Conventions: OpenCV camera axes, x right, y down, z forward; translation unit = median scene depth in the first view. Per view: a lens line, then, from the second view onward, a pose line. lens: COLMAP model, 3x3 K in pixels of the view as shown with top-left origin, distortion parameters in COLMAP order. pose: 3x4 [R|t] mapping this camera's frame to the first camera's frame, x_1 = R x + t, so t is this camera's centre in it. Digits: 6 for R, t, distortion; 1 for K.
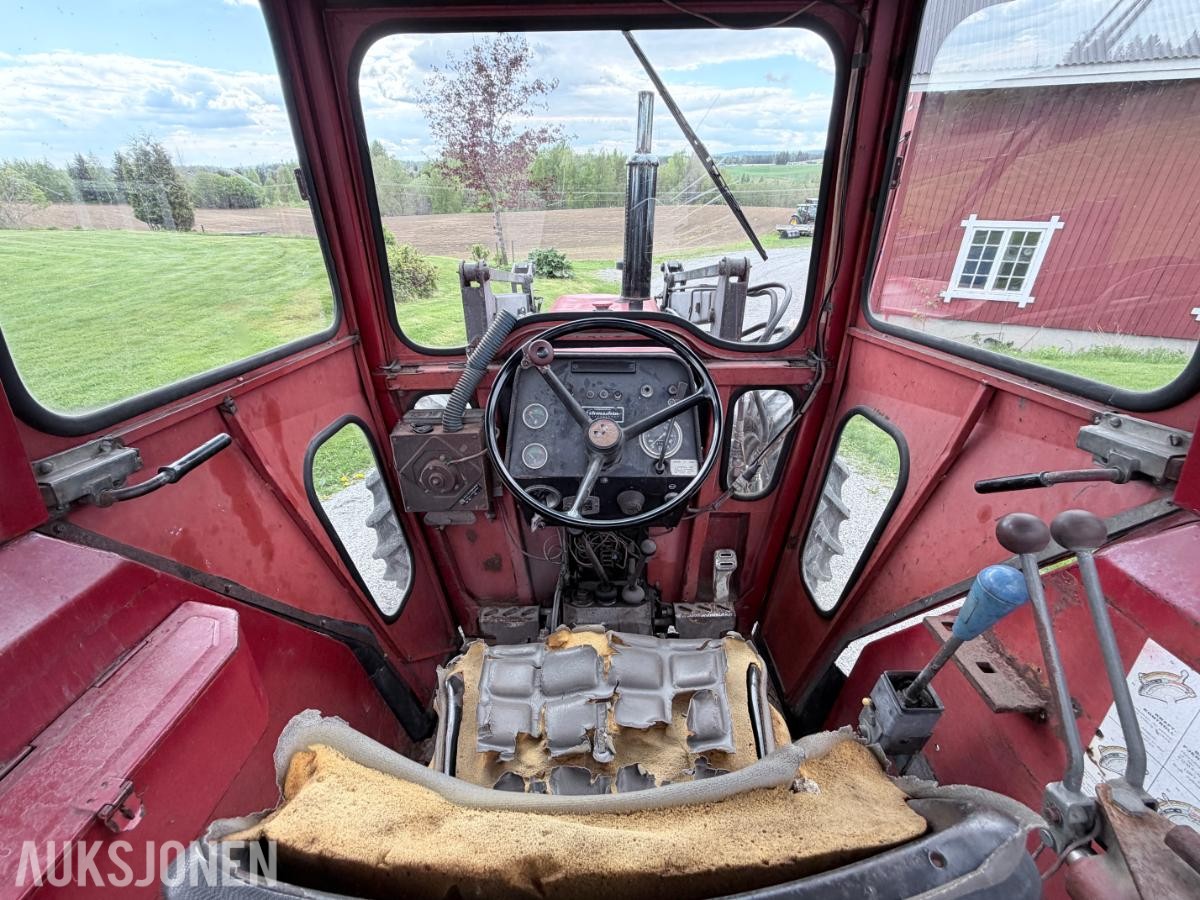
lens RADIAL K [[504.8, 0, 600.0], [0, 504.8, 450.0], [0, 0, 1]] dist [-0.000524, -0.000805]
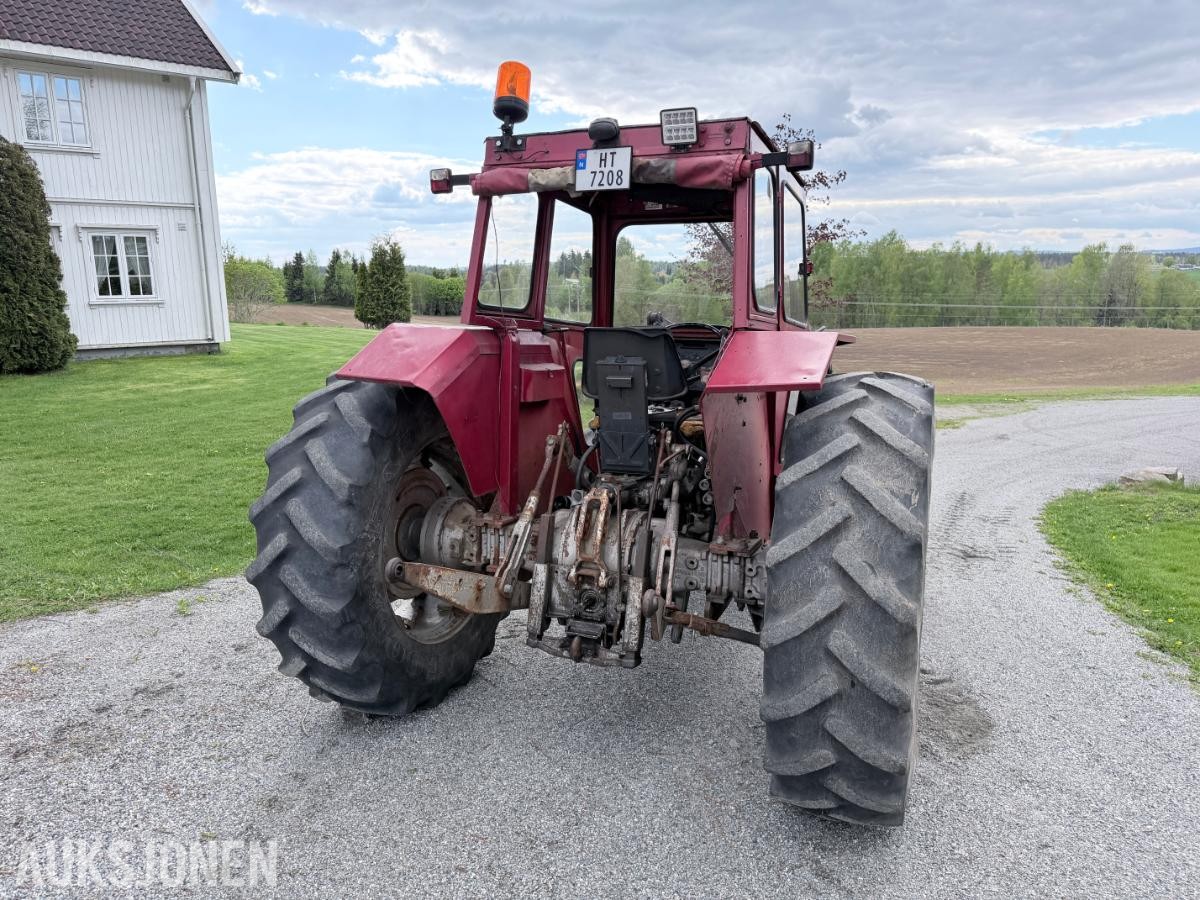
lens RADIAL K [[842.9, 0, 600.3], [0, 842.9, 452.1], [0, 0, 1]] dist [0.071142, -0.088995]
pose [[0.925525, 0.083542, -0.369356, 1.009768], [-0.188376, 0.947690, -0.257678, 1.351386], [0.328508, 0.308065, 0.892848, -2.356494]]
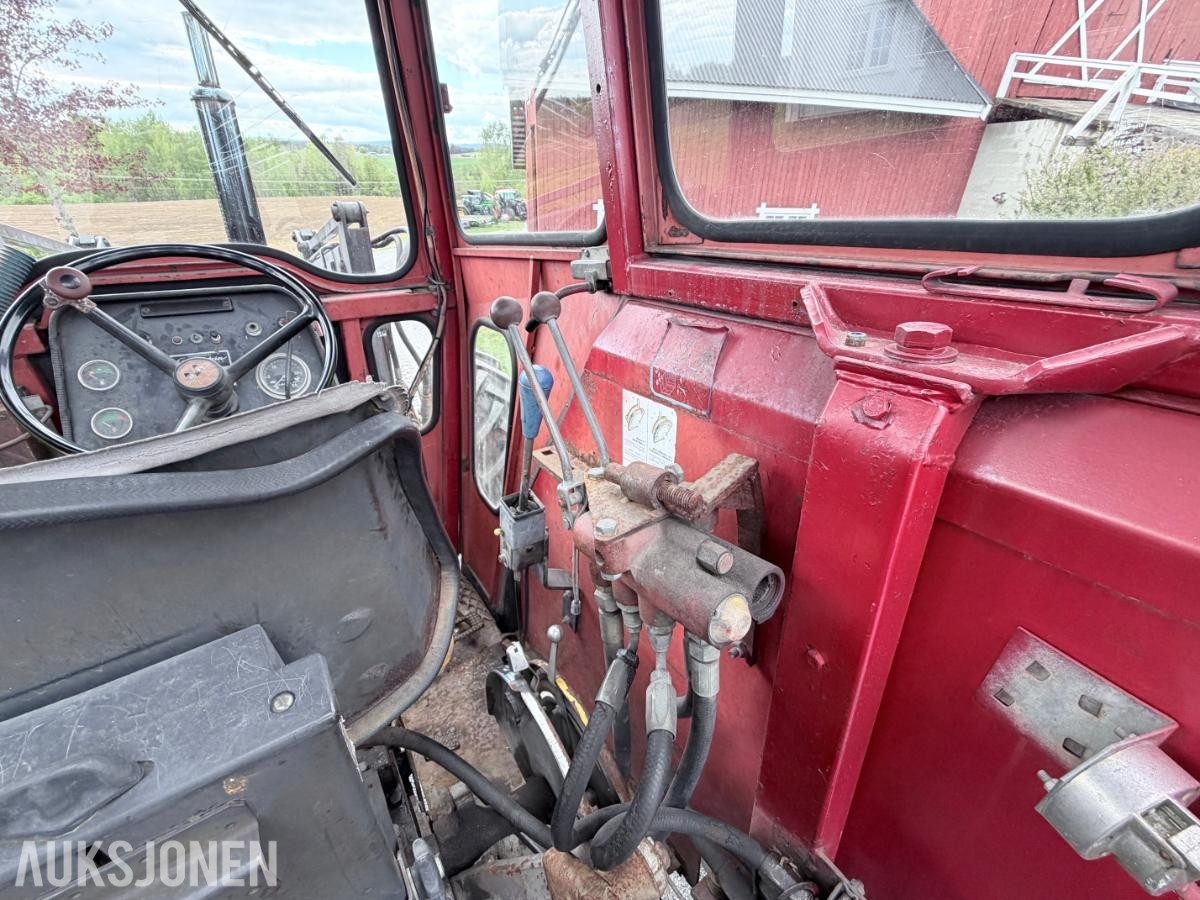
lens RADIAL K [[515.5, 0, 595.3], [0, 515.5, 450.4], [0, 0, 1]] dist [-0.001226, 0.000556]
pose [[0.843921, -0.231785, 0.483812, 0.107086], [0.229525, 0.971137, 0.064889, 0.166697], [-0.484888, 0.056286, 0.872763, -0.087330]]
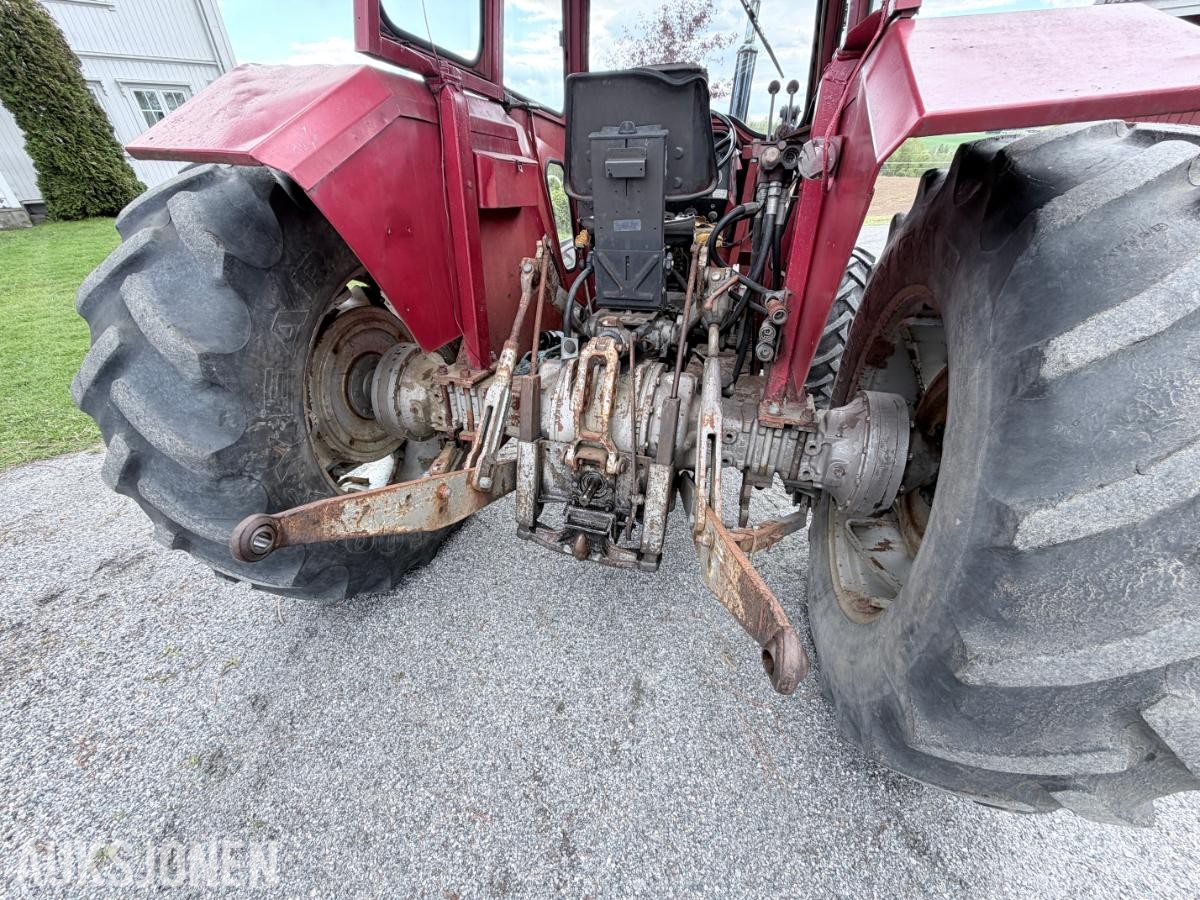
lens RADIAL K [[481.0, 0, 597.4], [0, 481.0, 452.6], [0, 0, 1]] dist [-0.002109, 0.000580]
pose [[0.954742, 0.161702, -0.249640, 0.349376], [-0.143793, 0.985642, 0.088506, 0.944605], [0.260367, -0.048604, 0.964285, -1.028881]]
